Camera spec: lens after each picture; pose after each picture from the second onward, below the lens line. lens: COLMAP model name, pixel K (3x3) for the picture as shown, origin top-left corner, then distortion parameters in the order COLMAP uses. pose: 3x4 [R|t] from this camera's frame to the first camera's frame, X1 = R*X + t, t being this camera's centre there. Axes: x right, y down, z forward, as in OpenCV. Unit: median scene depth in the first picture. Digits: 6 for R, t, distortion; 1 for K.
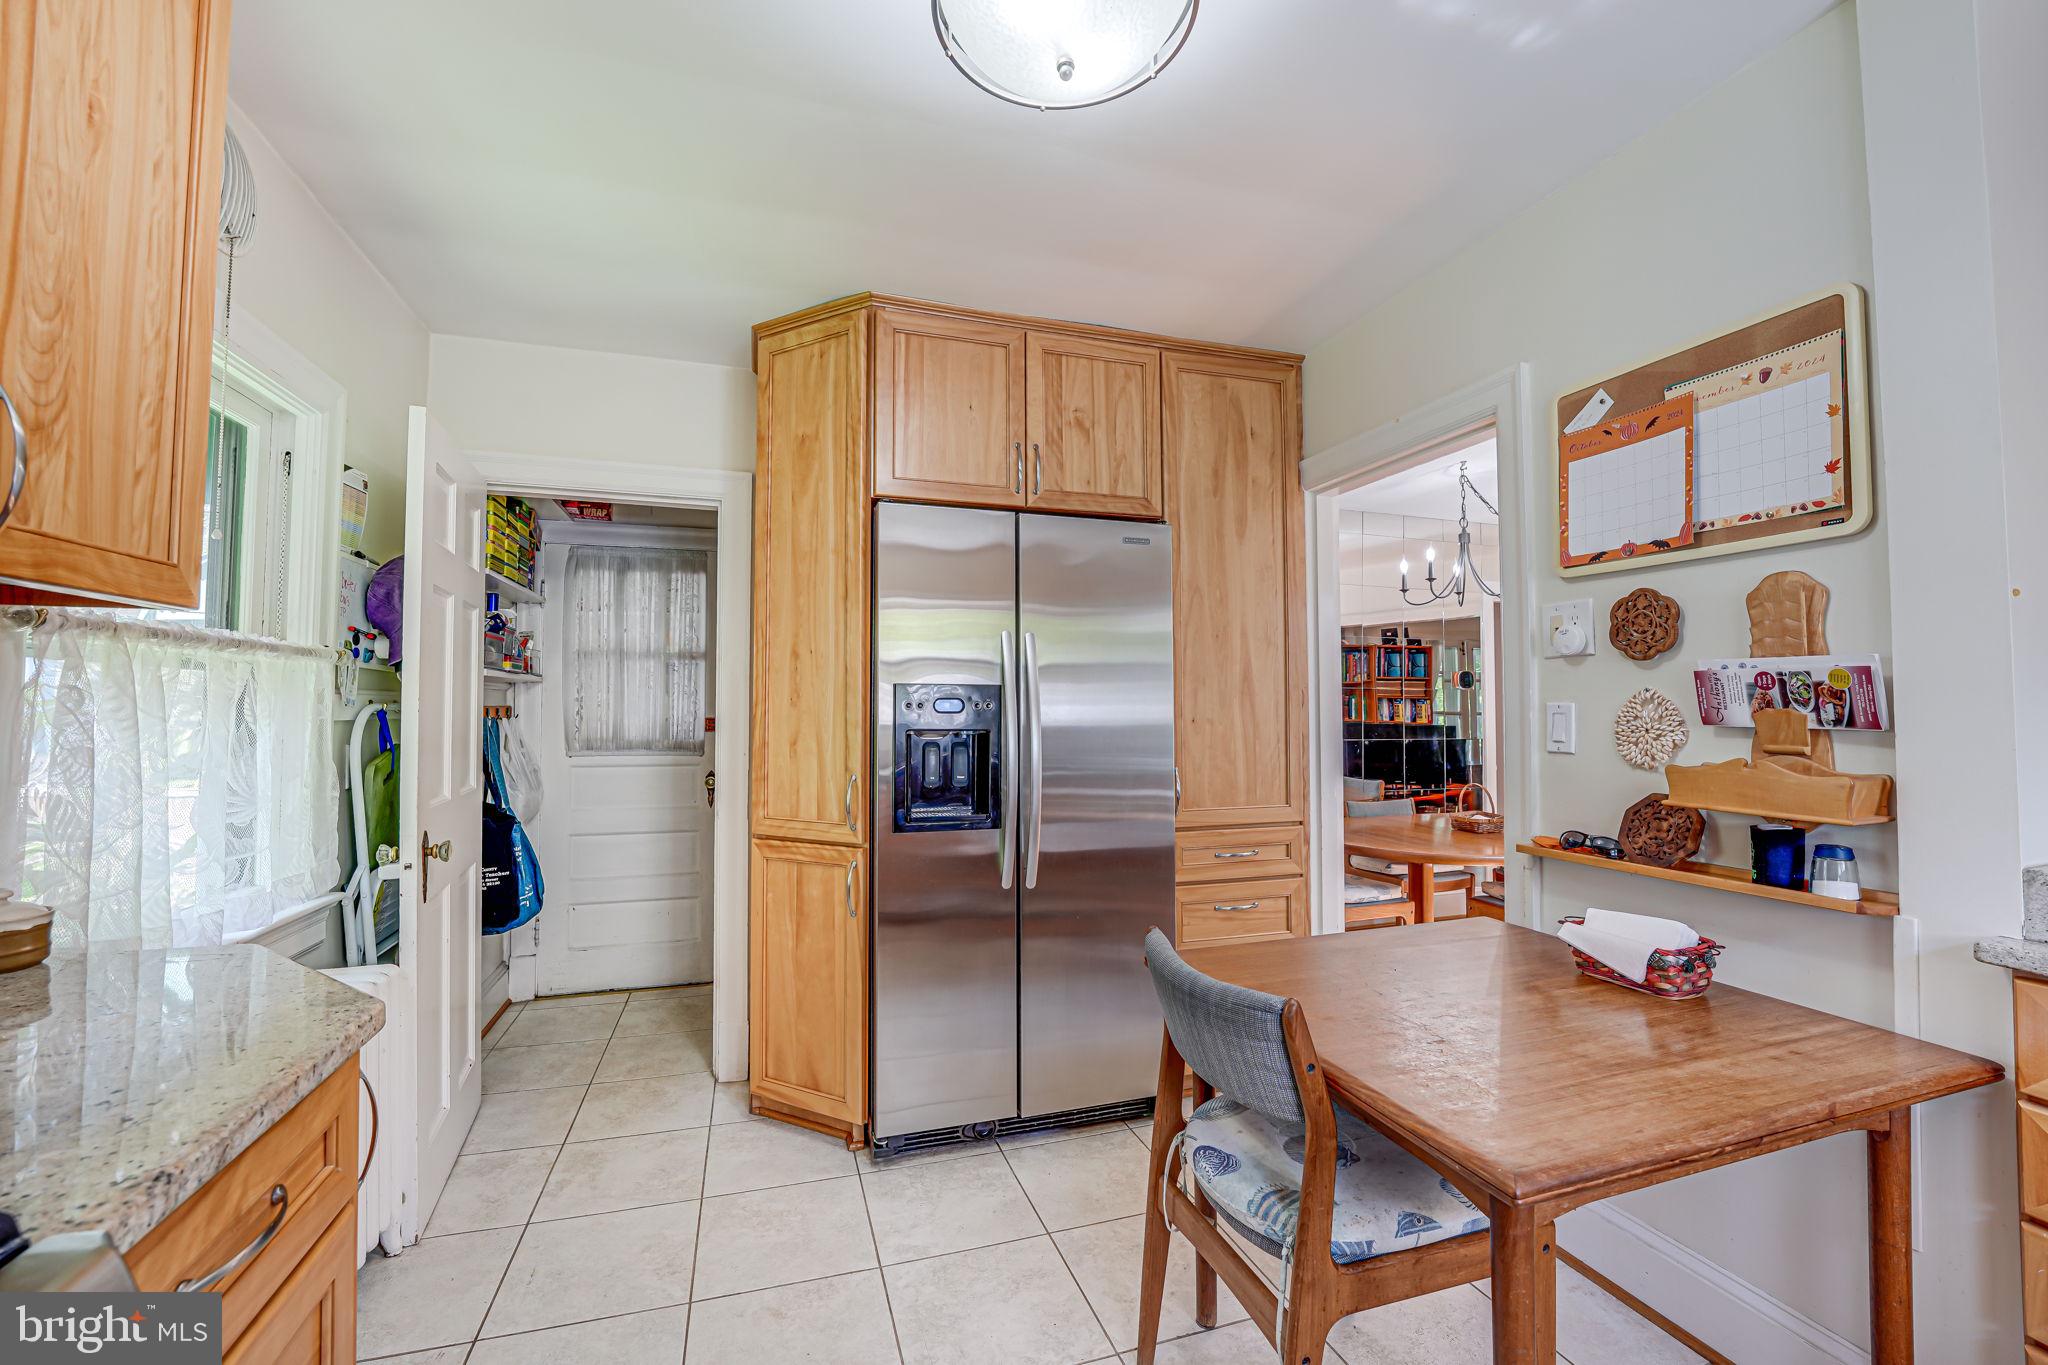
lens RADIAL K [[829.6, 0, 1020.5], [0, 829.6, 675.5], [0, 0, 1]] dist [-0.018793, 0.001249]
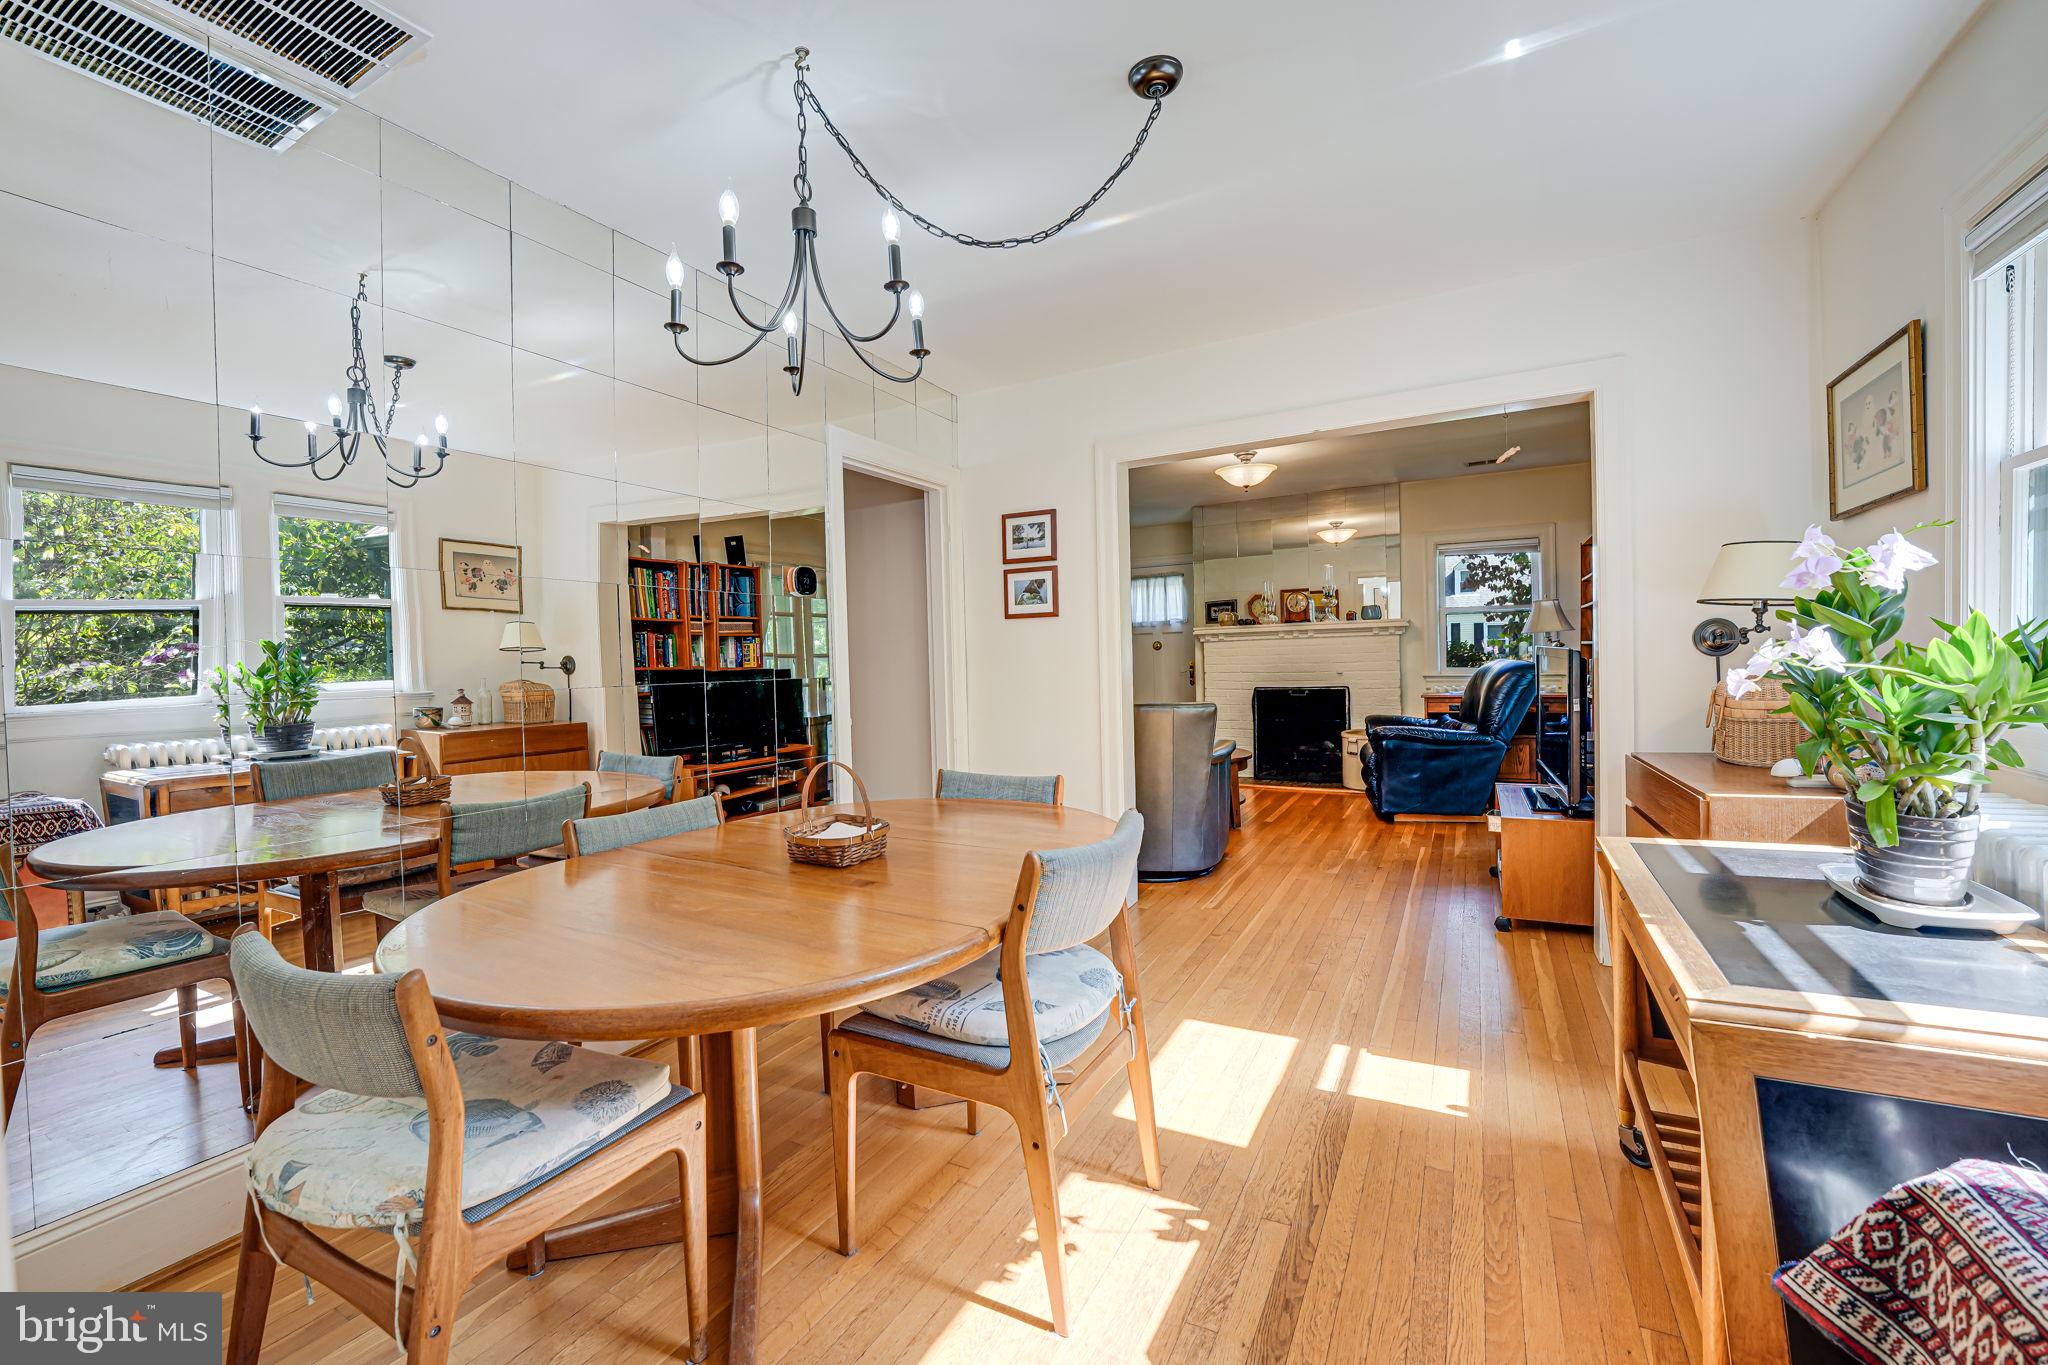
lens RADIAL K [[829.6, 0, 1025.8], [0, 829.6, 681.5], [0, 0, 1]] dist [-0.018793, 0.001249]
pose [[0.720971, -0.041166, 0.691742, 0.683238], [0.000224, 0.998248, 0.059172, 0.128688], [-0.692966, -0.042506, 0.719717, 1.309580]]
